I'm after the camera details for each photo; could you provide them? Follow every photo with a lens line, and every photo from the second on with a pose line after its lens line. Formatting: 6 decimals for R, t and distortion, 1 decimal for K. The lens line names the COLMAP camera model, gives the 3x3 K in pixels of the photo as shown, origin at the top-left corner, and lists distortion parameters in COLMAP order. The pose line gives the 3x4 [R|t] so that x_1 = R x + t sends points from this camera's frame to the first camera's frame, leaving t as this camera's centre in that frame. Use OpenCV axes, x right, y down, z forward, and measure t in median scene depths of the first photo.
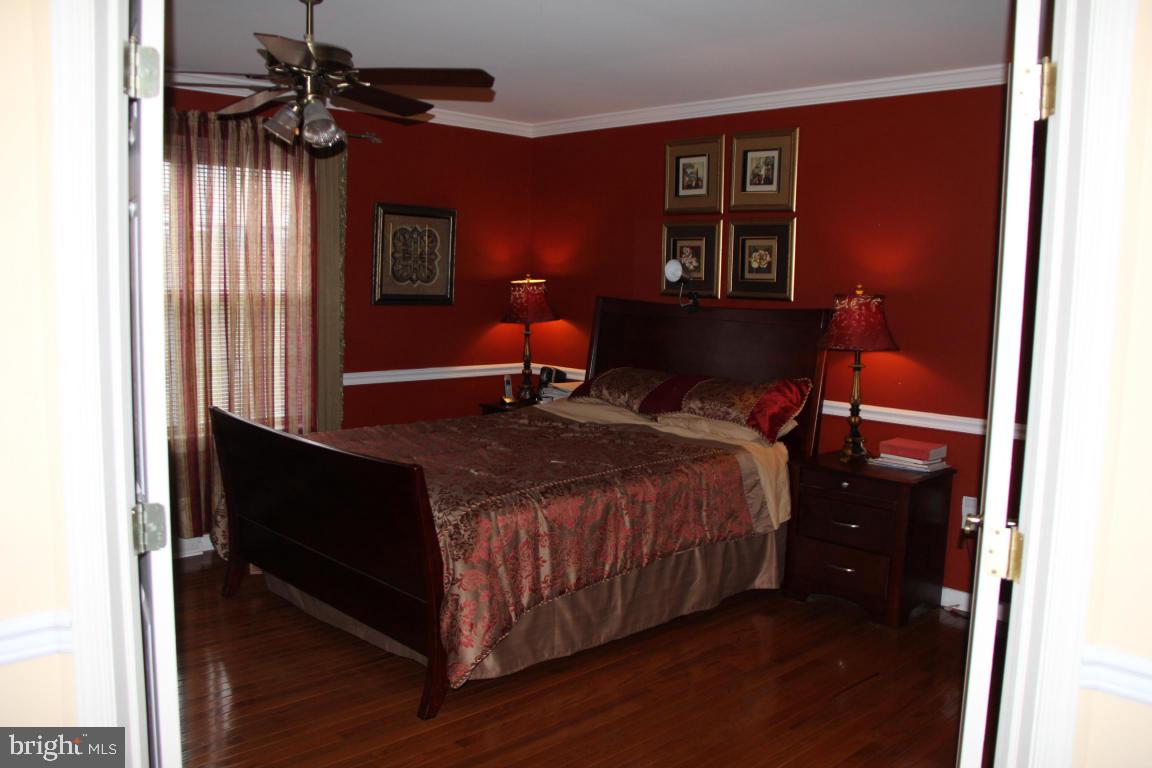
lens RADIAL K [[960.5, 0, 576.0], [0, 960.5, 384.0], [0, 0, 1]] dist [-0.180838, 0.161378]
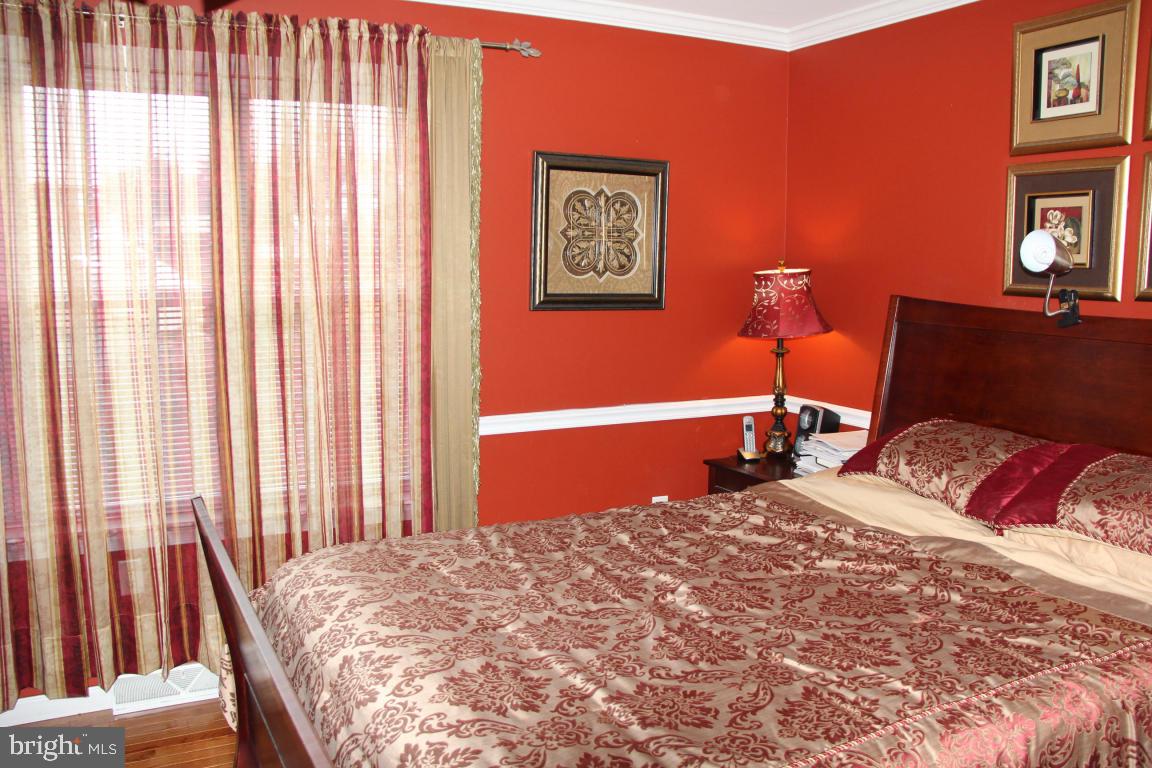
lens RADIAL K [[960.5, 0, 576.0], [0, 960.5, 384.0], [0, 0, 1]] dist [-0.180838, 0.161378]
pose [[0.956186, 0.017637, -0.292227, 0.006484], [-0.013799, 0.999789, 0.015188, -0.044817], [0.292433, -0.010490, 0.956228, 0.397738]]
